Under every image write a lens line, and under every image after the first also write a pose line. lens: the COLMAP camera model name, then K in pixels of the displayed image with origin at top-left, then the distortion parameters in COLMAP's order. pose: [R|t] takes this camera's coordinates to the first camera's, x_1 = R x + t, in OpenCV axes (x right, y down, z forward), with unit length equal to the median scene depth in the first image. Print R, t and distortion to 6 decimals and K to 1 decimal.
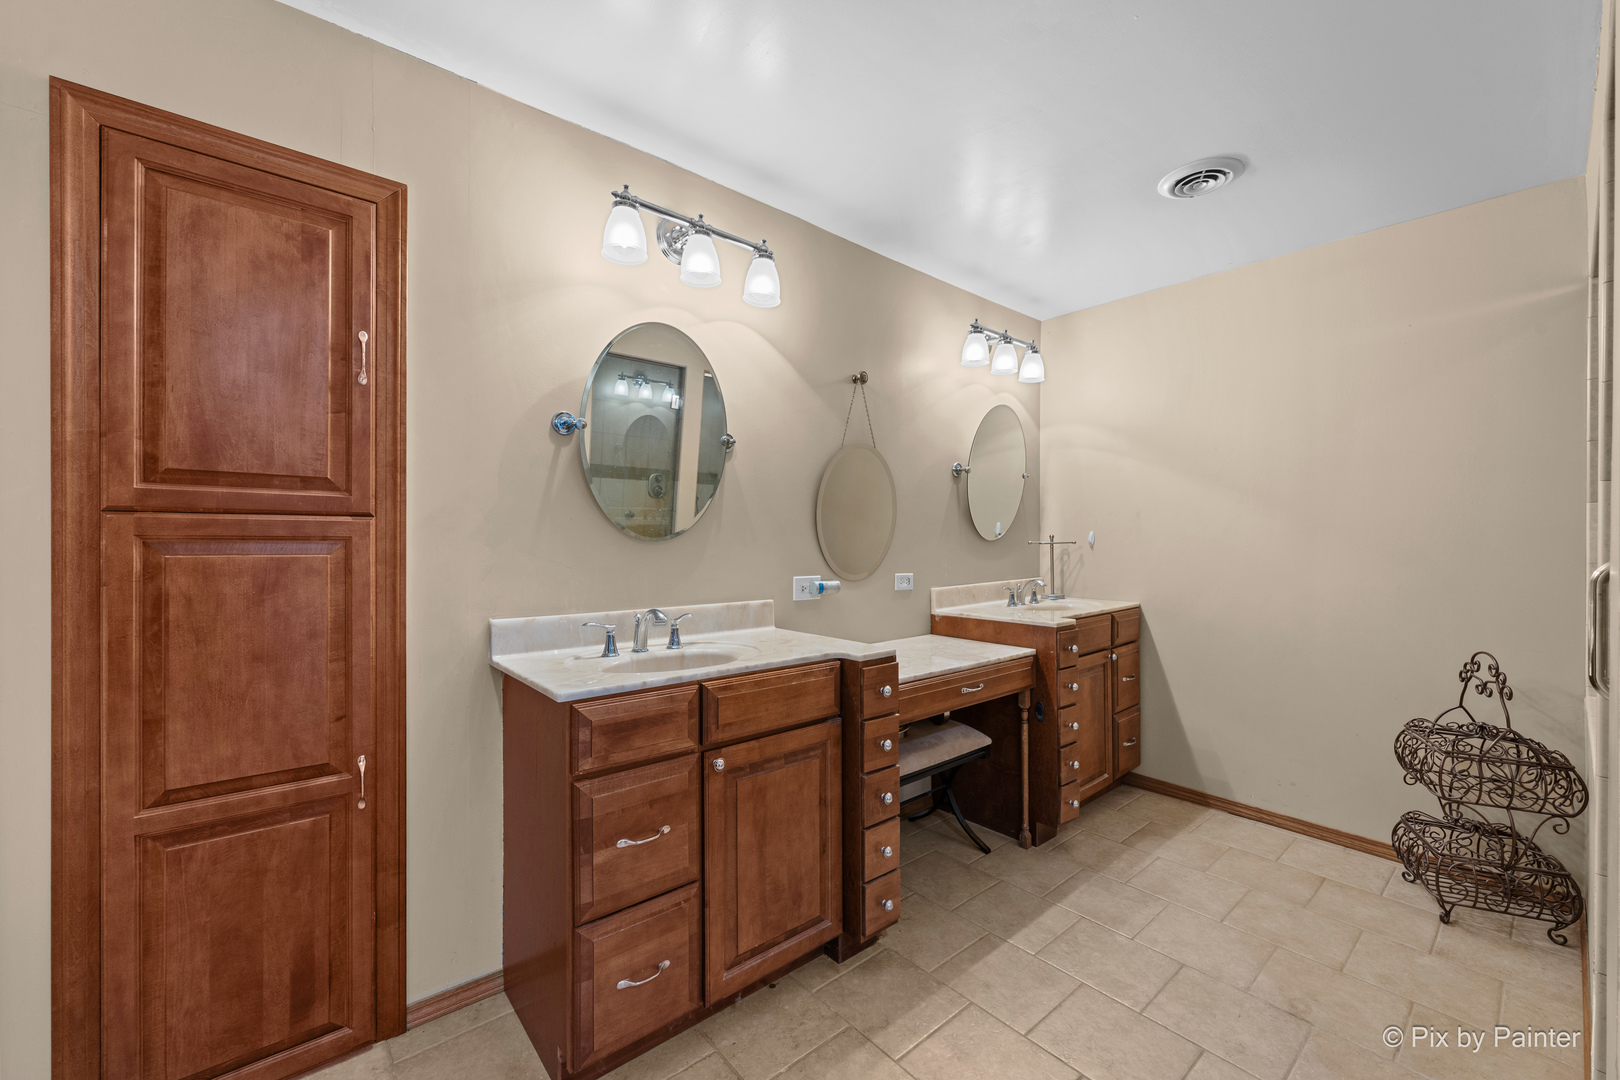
lens RADIAL K [[641.7, 0, 810.6], [0, 641.7, 539.2], [0, 0, 1]] dist [-0.004291, 0.000957]
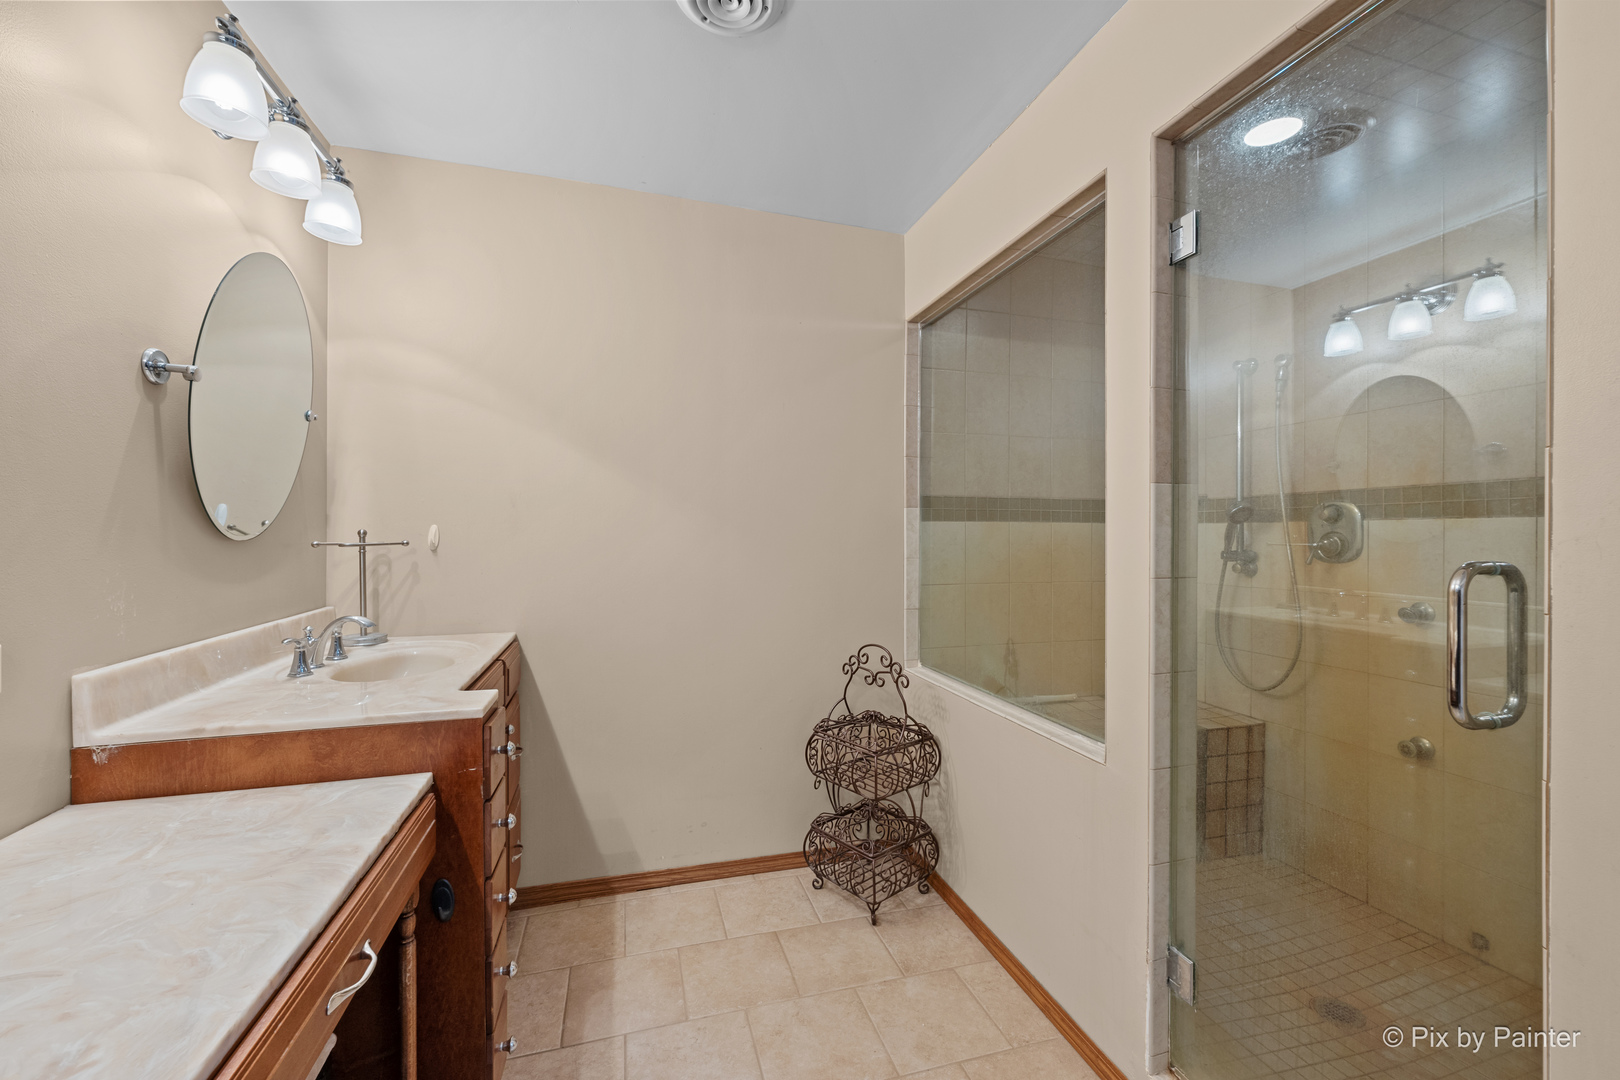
lens RADIAL K [[641.7, 0, 816.1], [0, 641.7, 538.2], [0, 0, 1]] dist [-0.004291, 0.000957]
pose [[0.411032, -0.000529, 0.911621, 0.074348], [-0.000229, 1.000000, 0.000683, -0.000491], [-0.911621, -0.000489, 0.411032, 1.037091]]
